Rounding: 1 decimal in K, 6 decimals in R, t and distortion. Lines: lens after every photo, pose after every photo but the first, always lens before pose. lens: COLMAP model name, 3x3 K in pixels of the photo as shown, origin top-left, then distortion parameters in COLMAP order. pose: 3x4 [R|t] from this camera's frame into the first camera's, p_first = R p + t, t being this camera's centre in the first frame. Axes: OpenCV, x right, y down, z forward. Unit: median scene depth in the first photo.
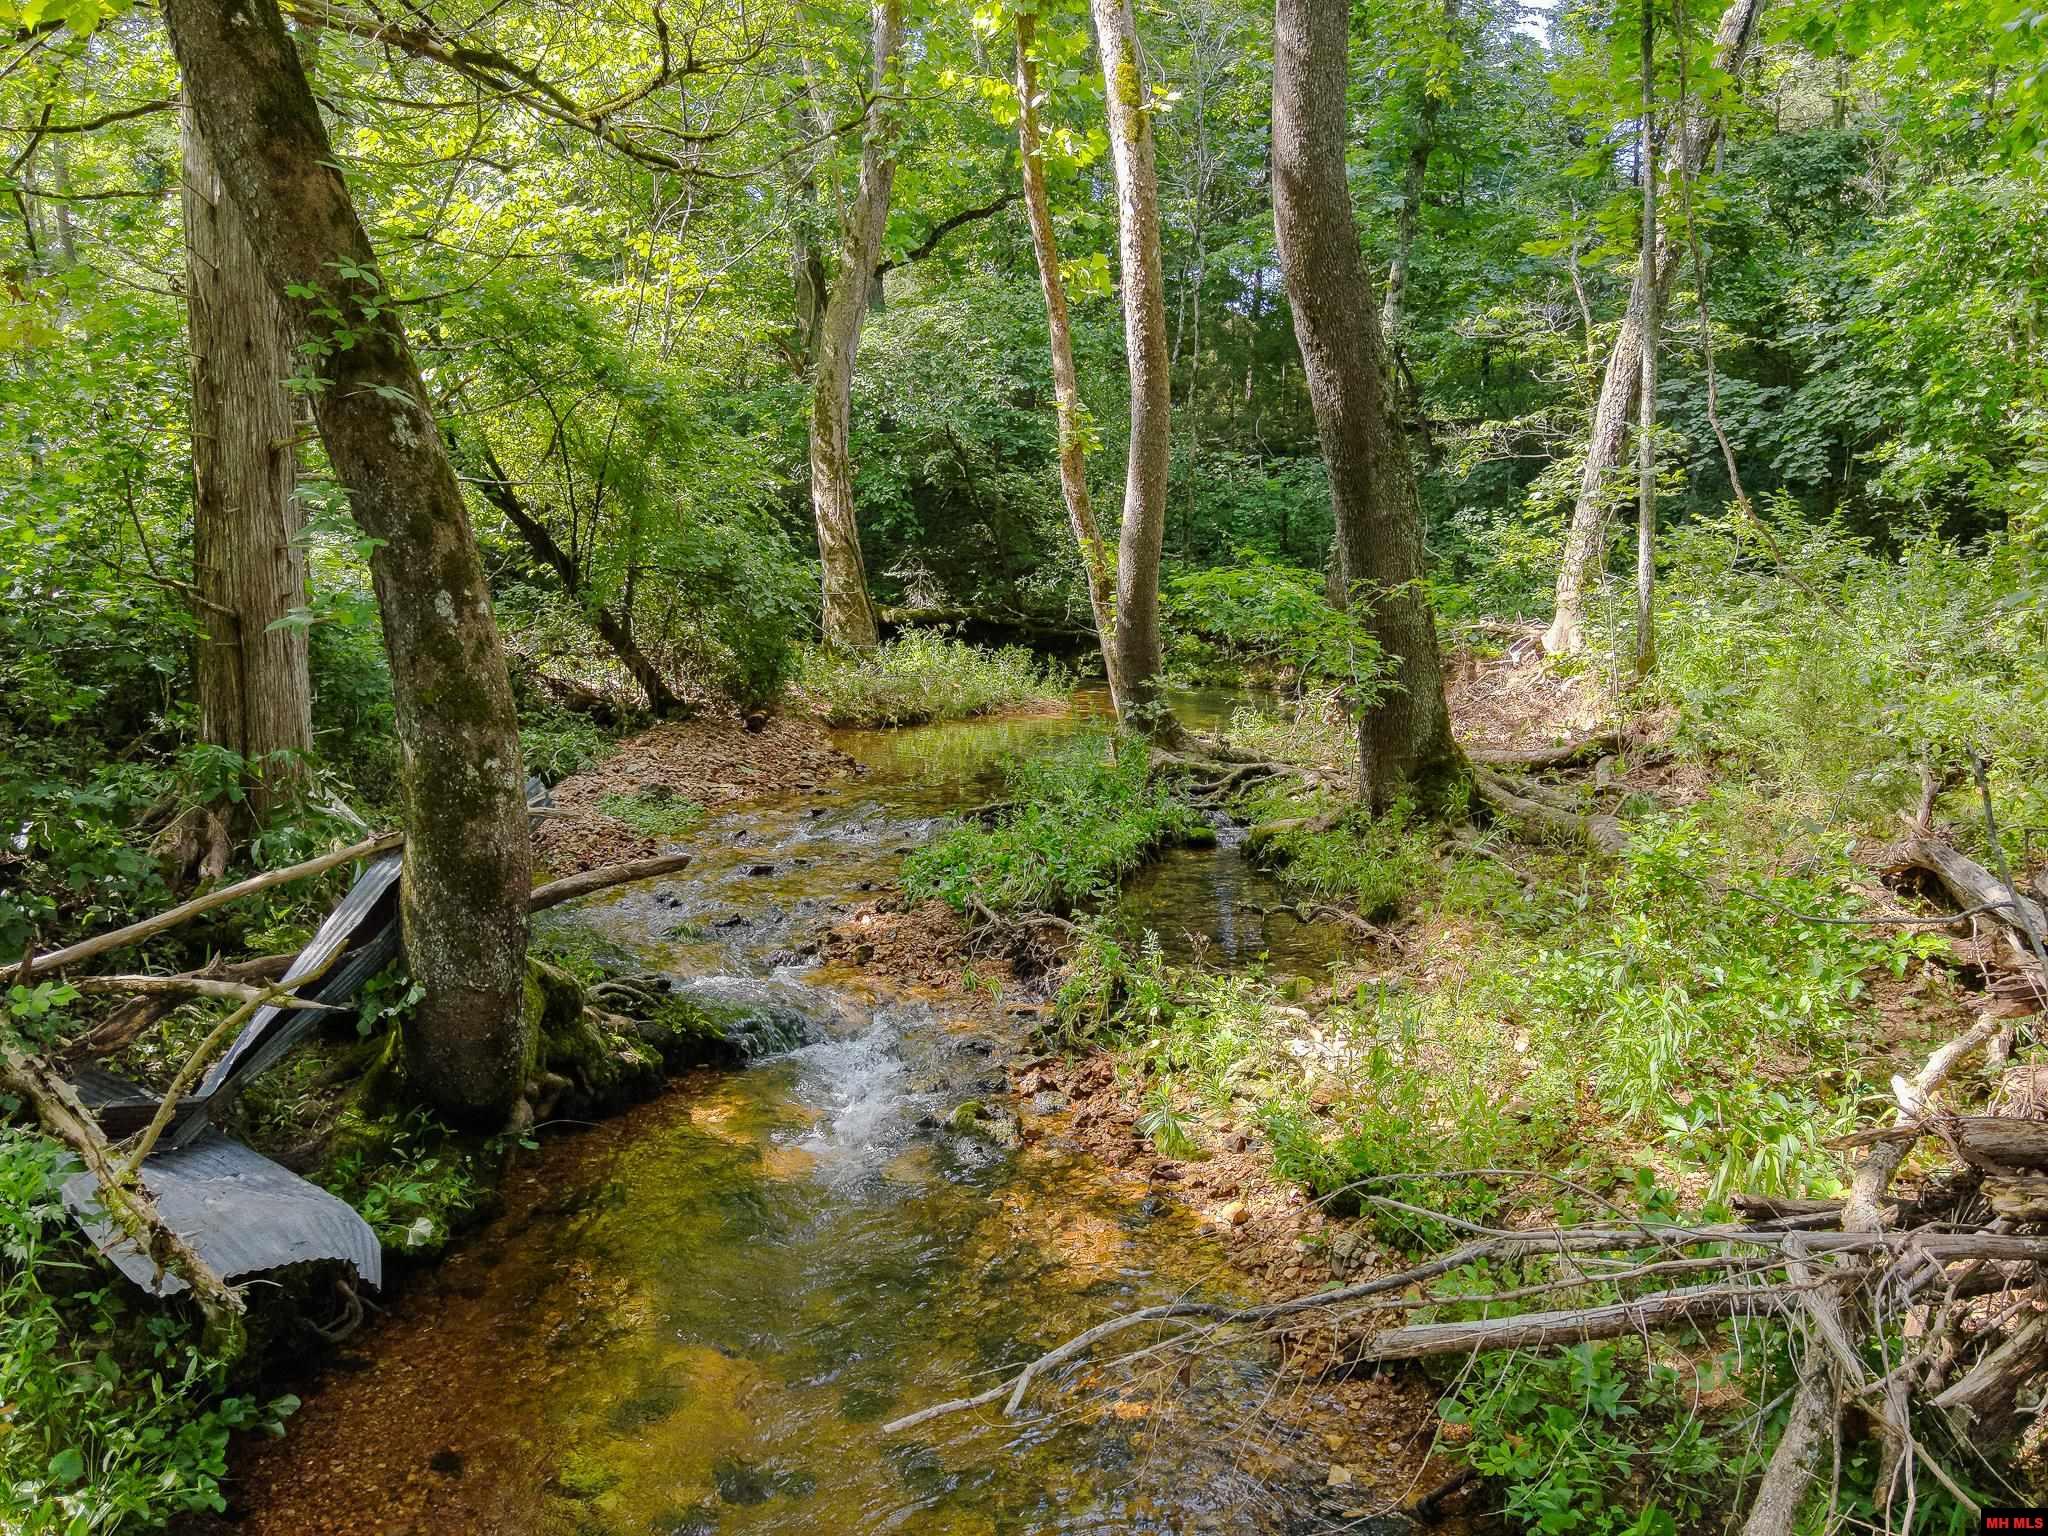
lens RADIAL K [[1492.3, 0, 1024.0], [0, 1492.3, 768.0], [0, 0, 1]] dist [0.215375, -0.467387]
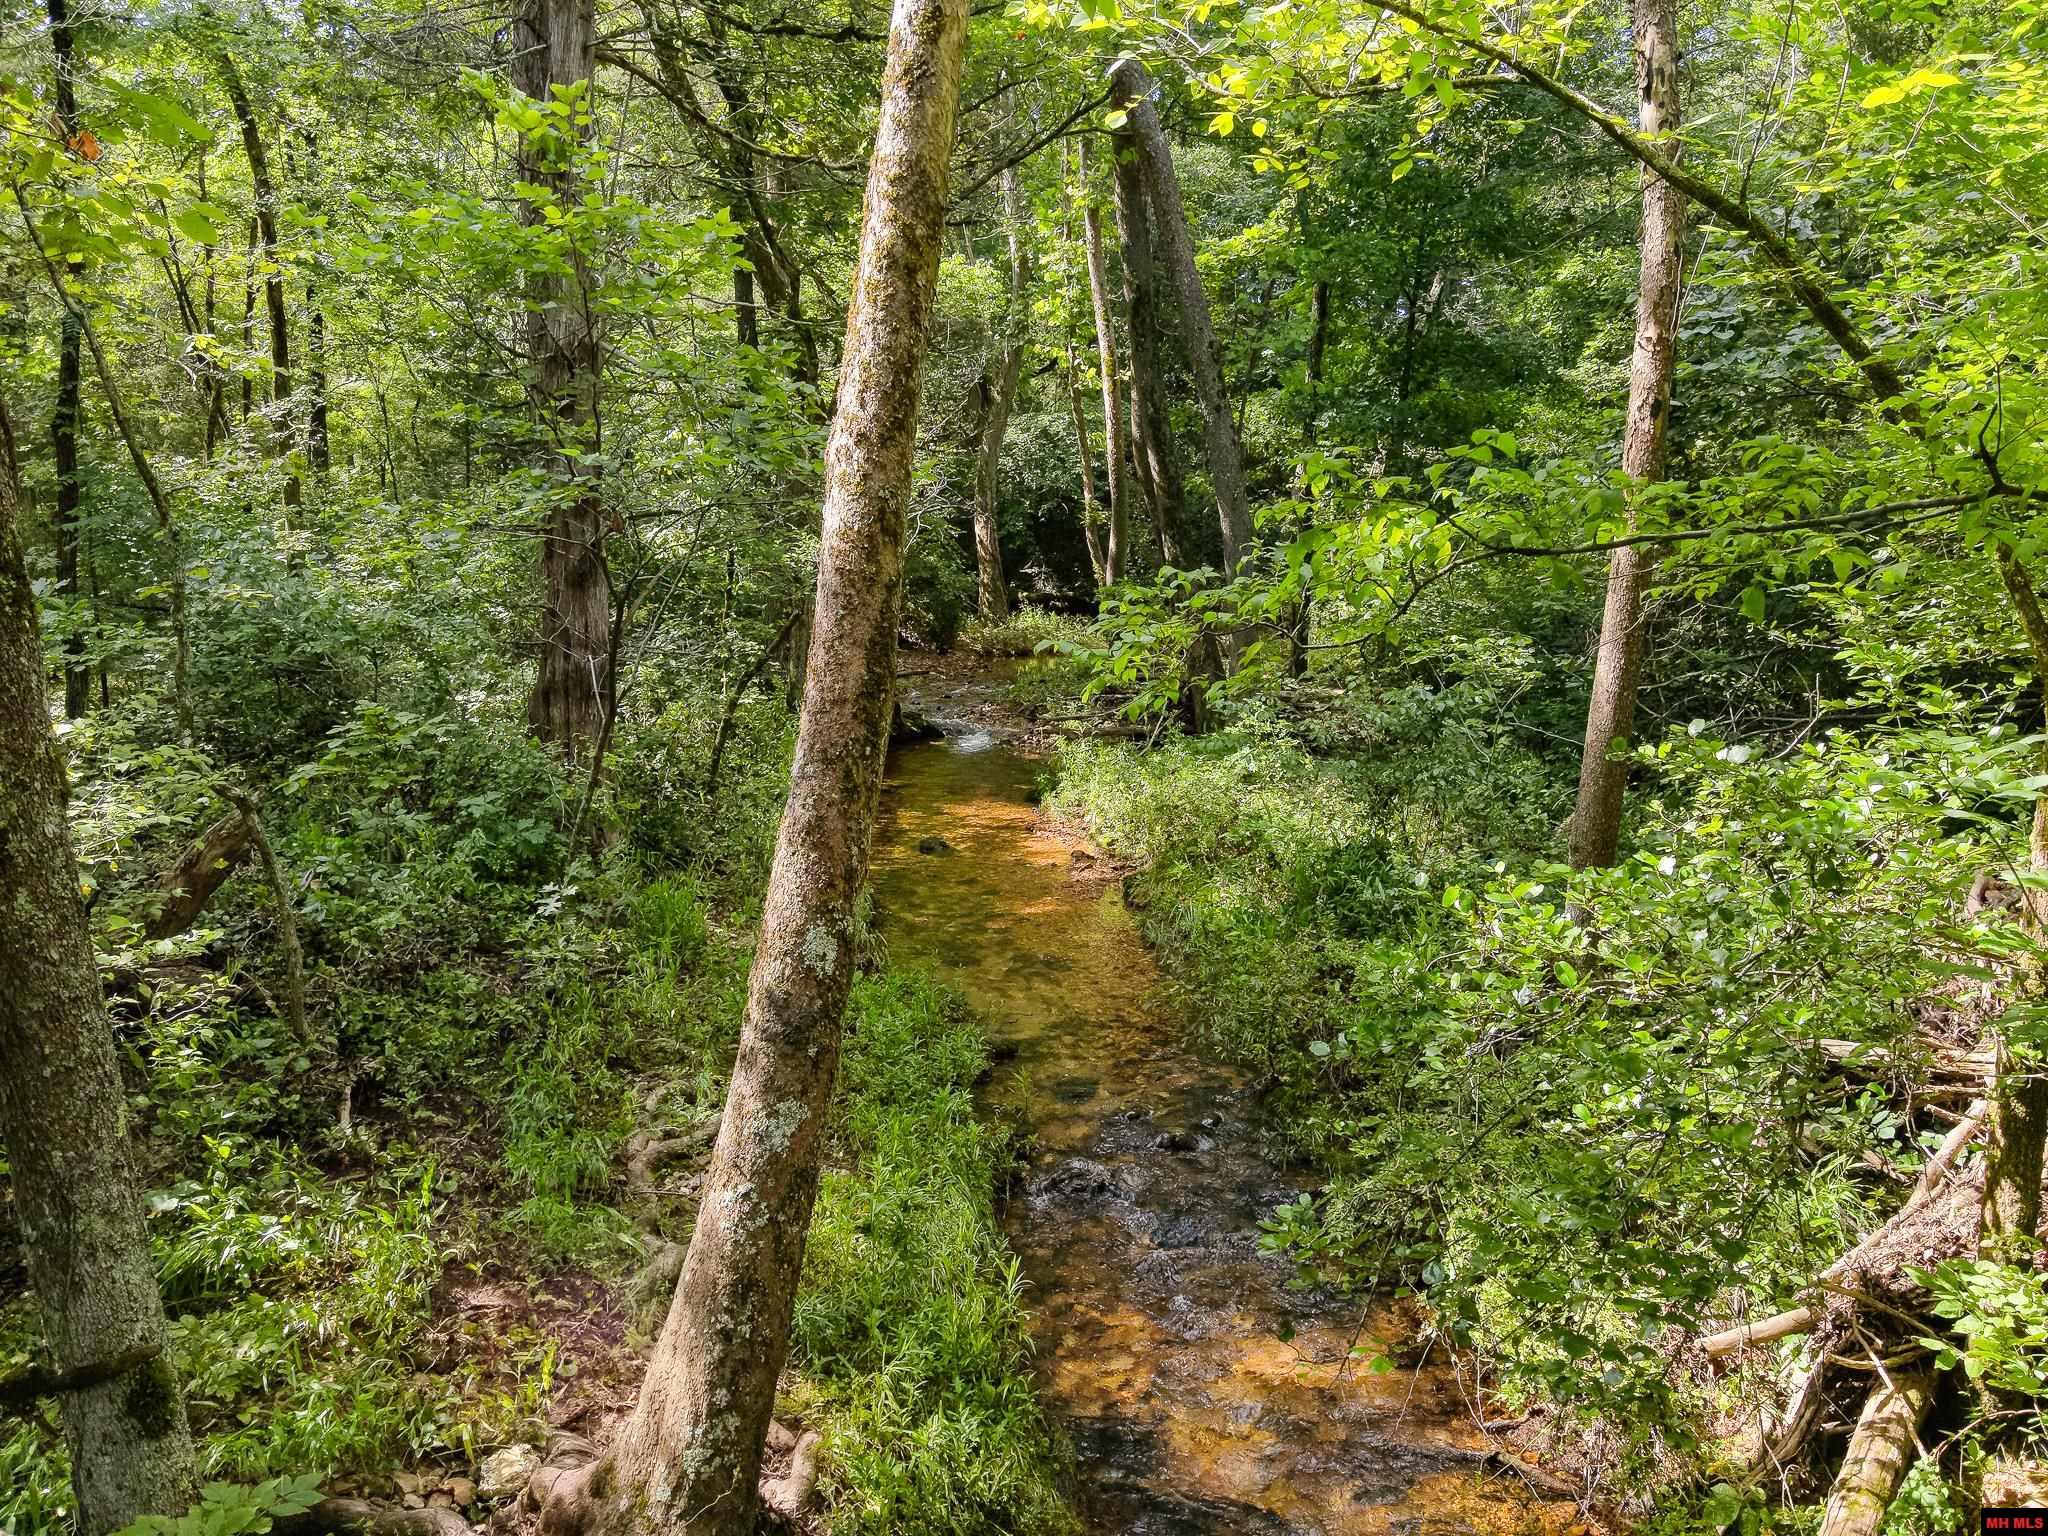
lens RADIAL K [[1492.3, 0, 1024.0], [0, 1492.3, 768.0], [0, 0, 1]] dist [0.215375, -0.467387]
pose [[0.993368, 0.014965, -0.114003, 0.164560], [-0.013107, 0.999769, 0.017032, 0.092422], [0.114231, -0.015425, 0.993334, -1.012794]]
